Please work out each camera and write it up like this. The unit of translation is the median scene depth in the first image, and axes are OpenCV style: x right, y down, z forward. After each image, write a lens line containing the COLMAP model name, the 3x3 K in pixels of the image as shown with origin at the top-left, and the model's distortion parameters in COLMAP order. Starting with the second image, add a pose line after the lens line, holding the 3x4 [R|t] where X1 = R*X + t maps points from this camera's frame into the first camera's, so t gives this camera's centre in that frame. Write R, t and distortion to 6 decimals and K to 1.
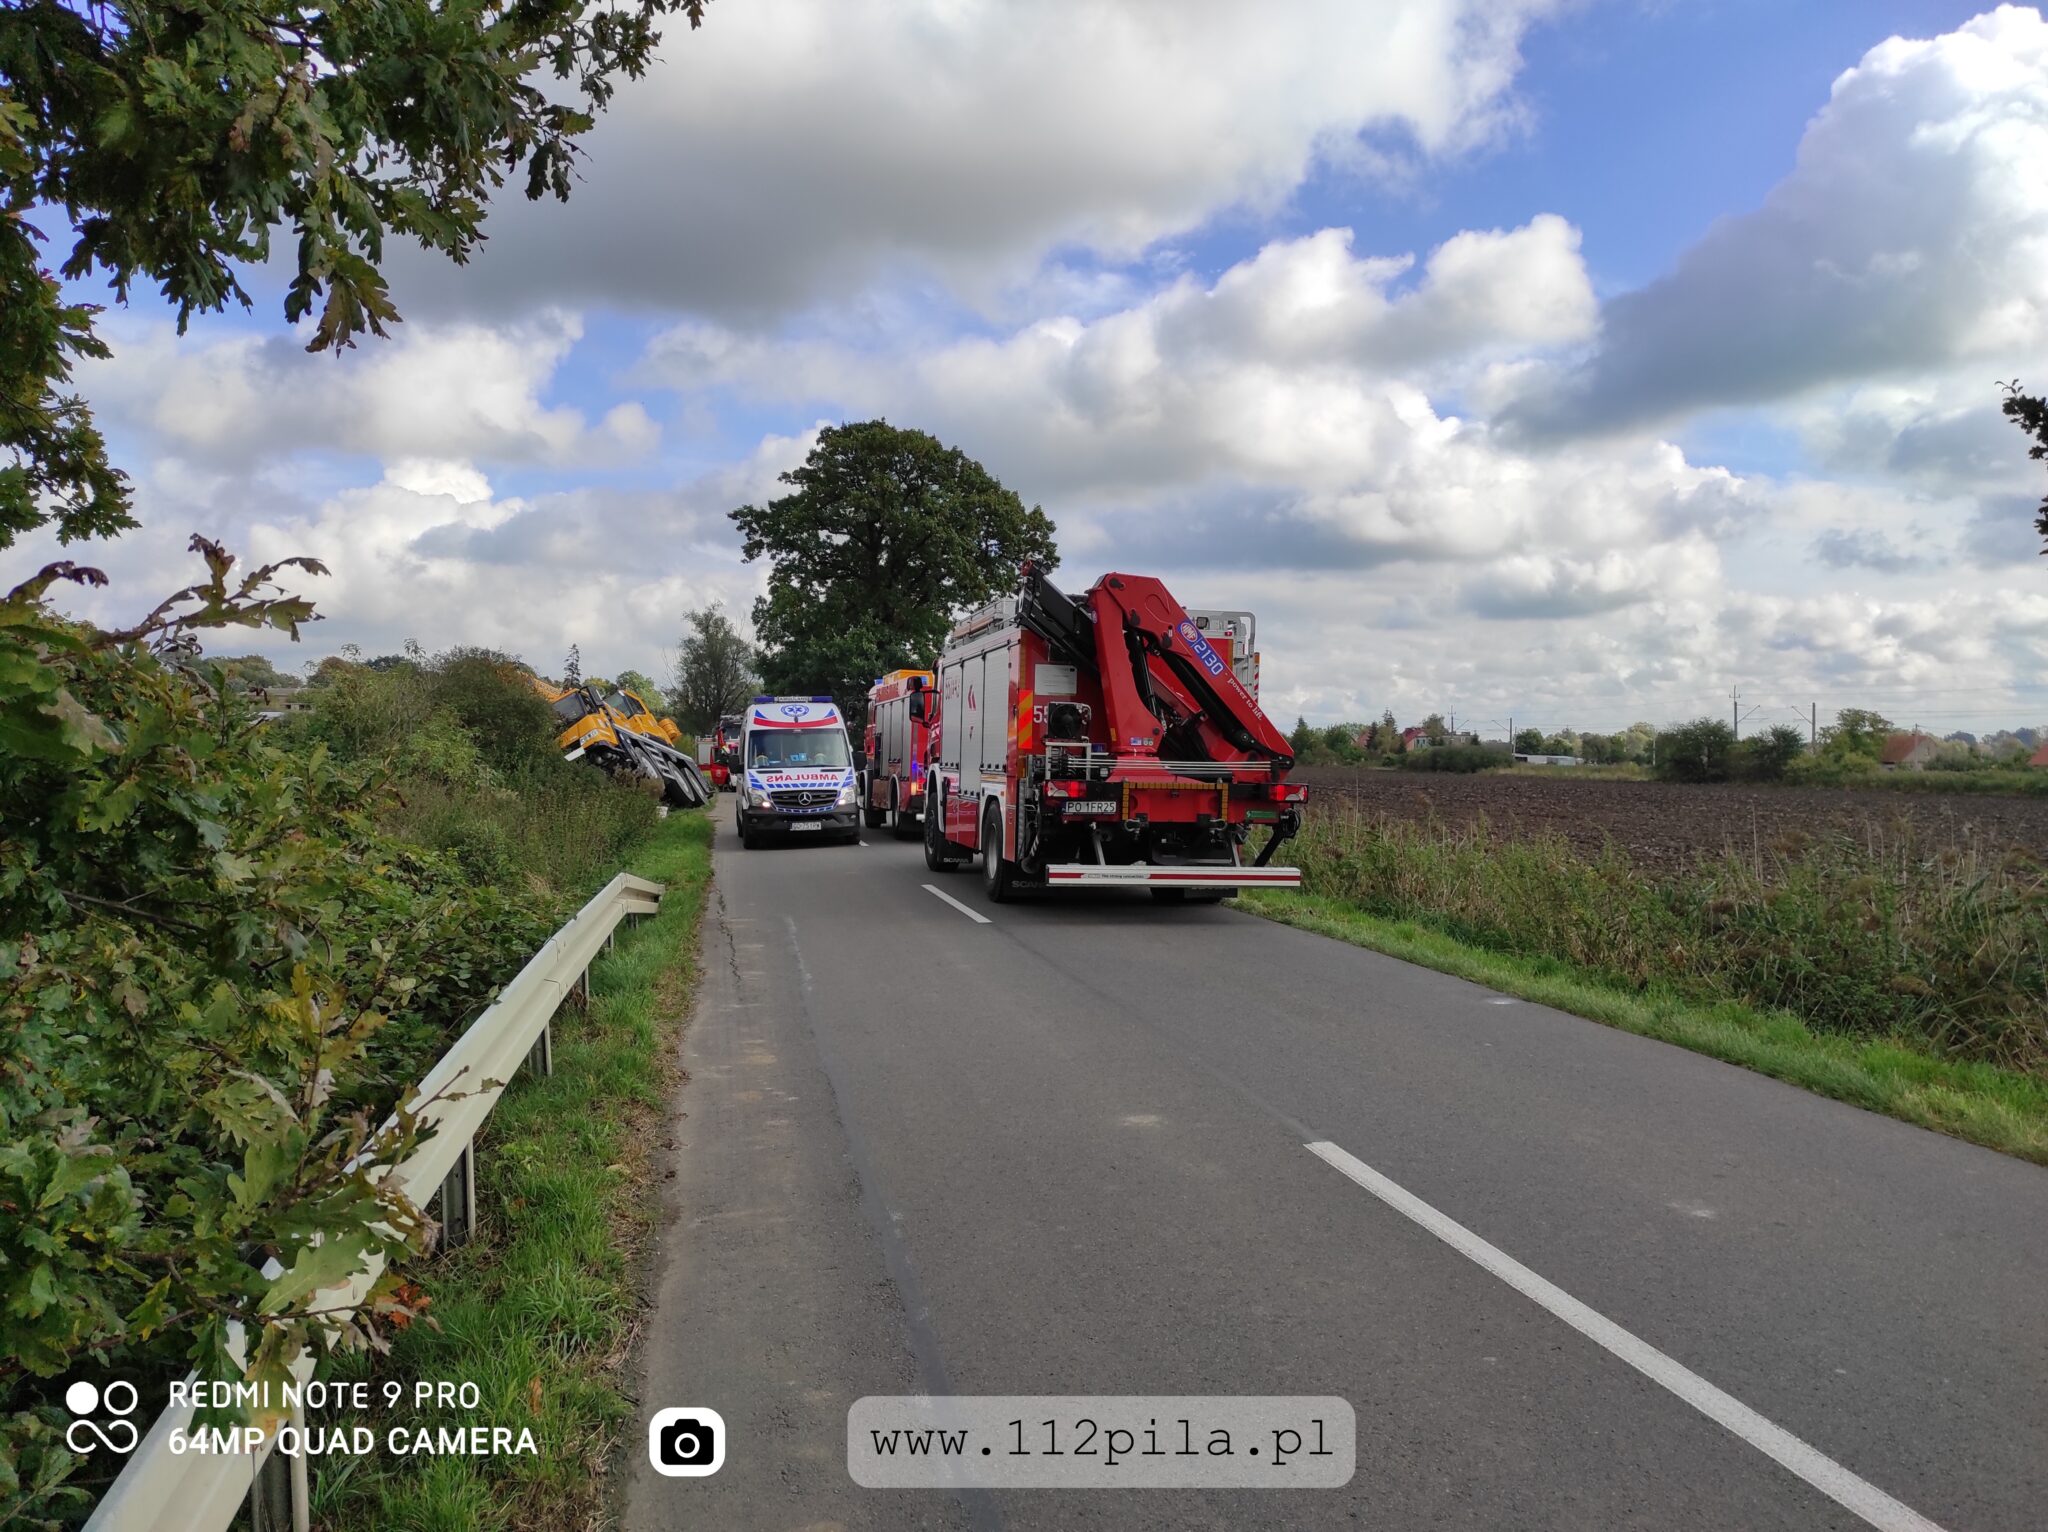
lens RADIAL K [[1542.1, 0, 1024.0], [0, 1542.1, 766.0], [0, 0, 1]] dist [-0.004468, -0.004247]
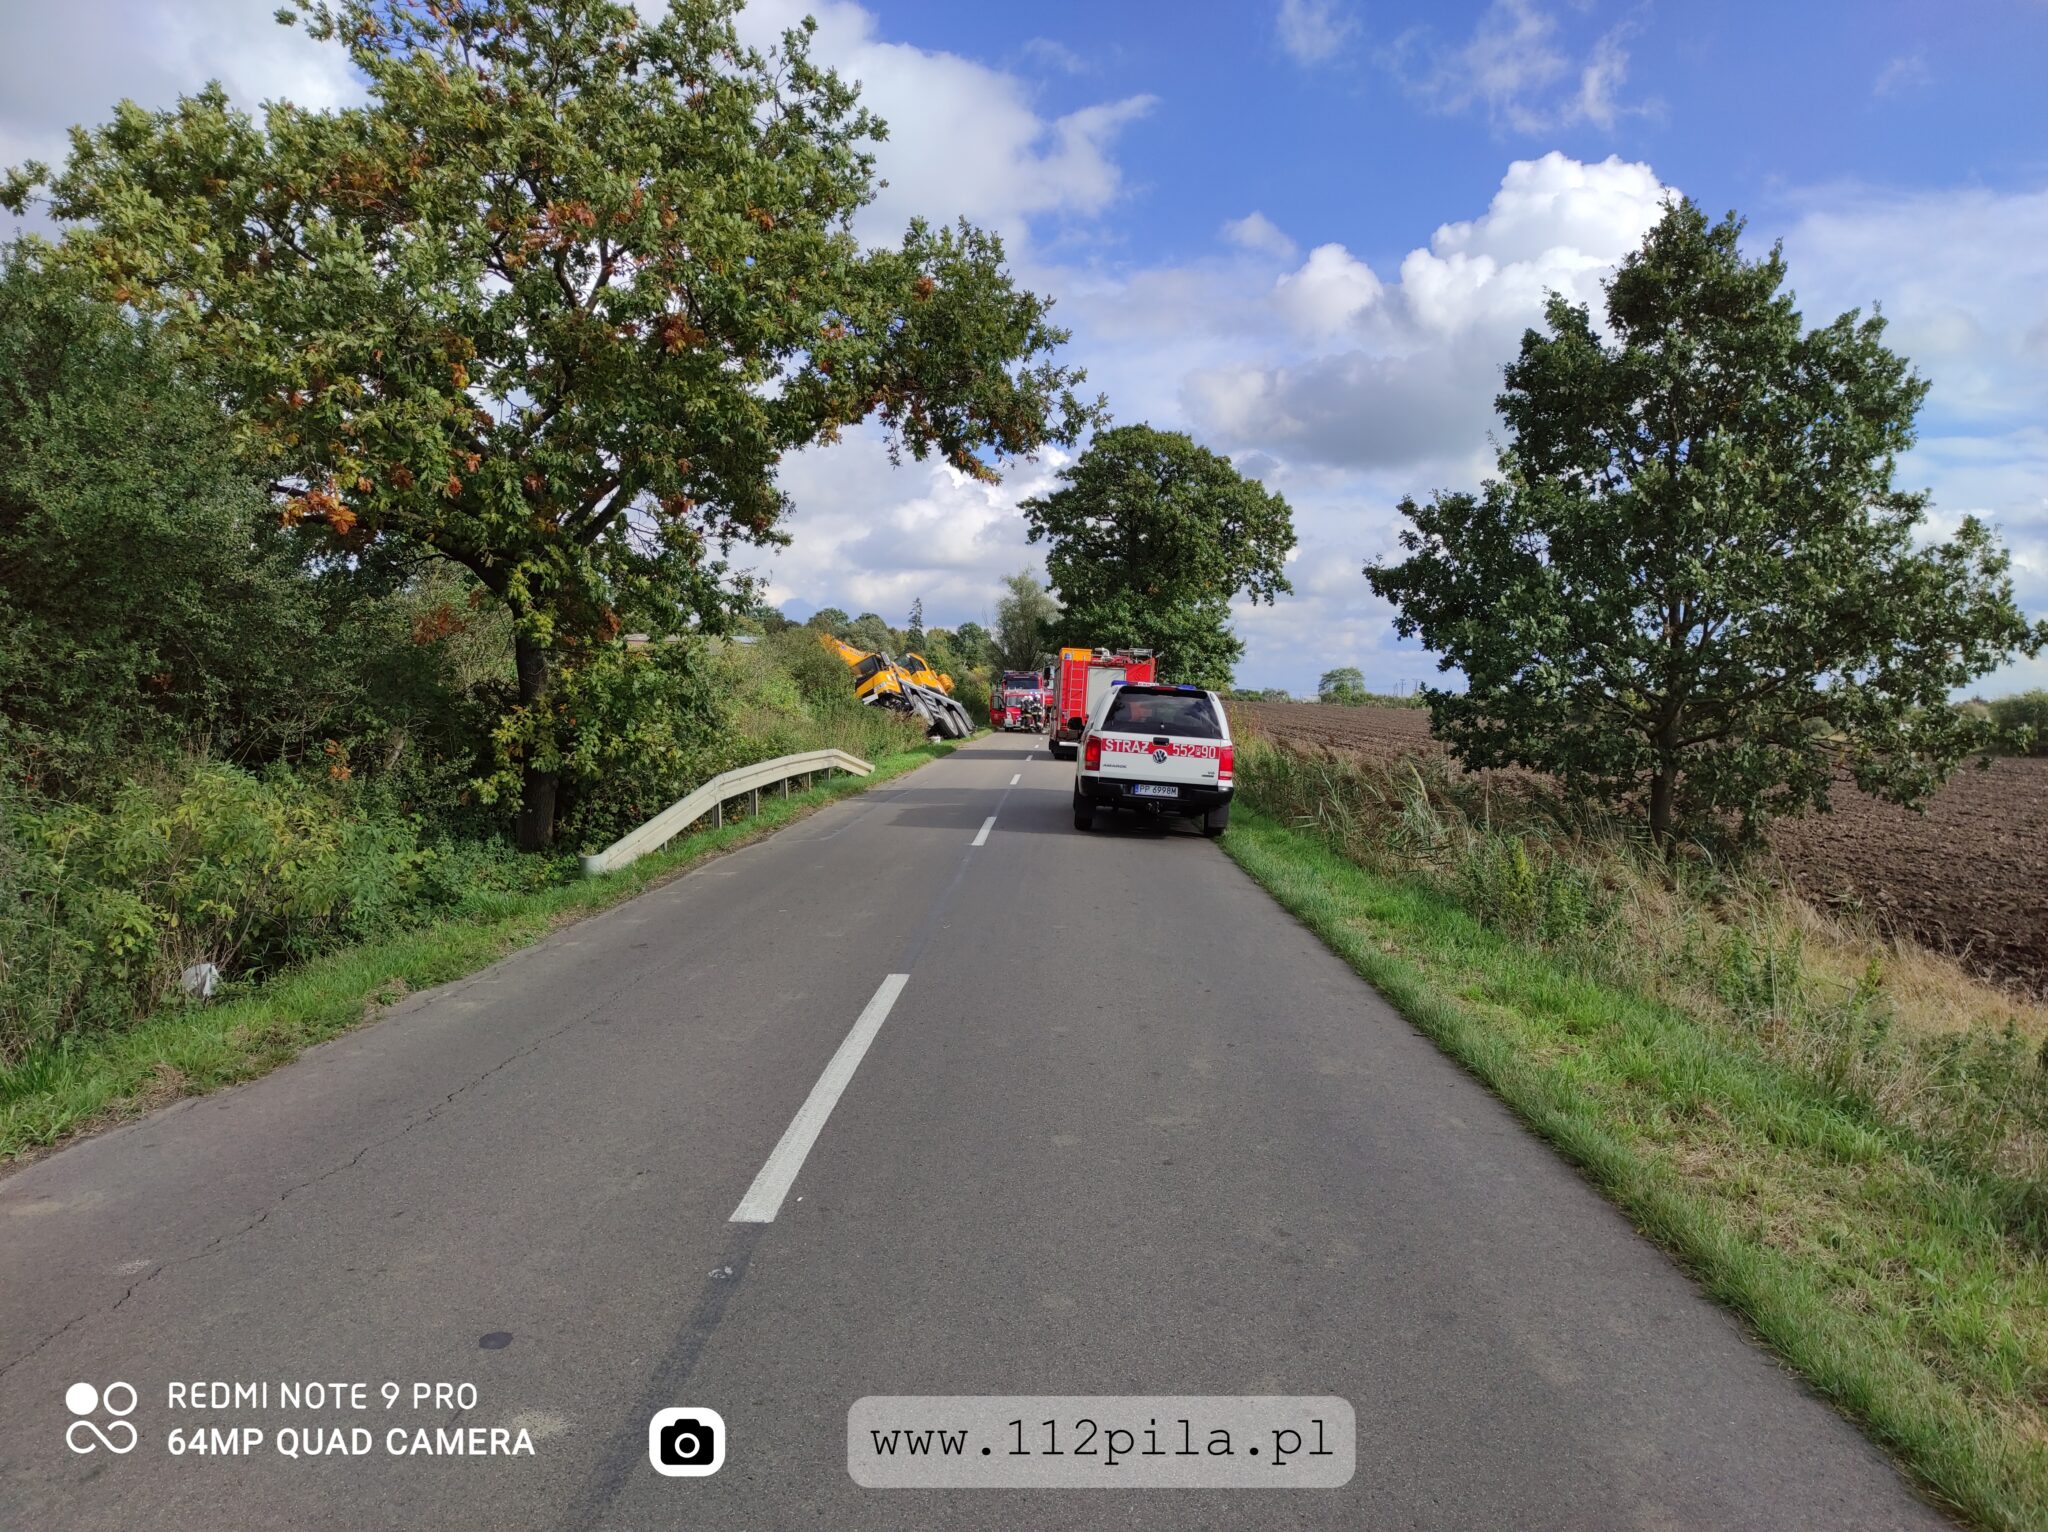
lens RADIAL K [[1542.1, 0, 1024.0], [0, 1542.1, 766.0], [0, 0, 1]] dist [-0.004468, -0.004247]
pose [[0.975671, 0.026012, -0.217690, 0.085563], [-0.018967, 0.999229, 0.034387, 0.001314], [0.218417, -0.029421, 0.975412, -0.196205]]
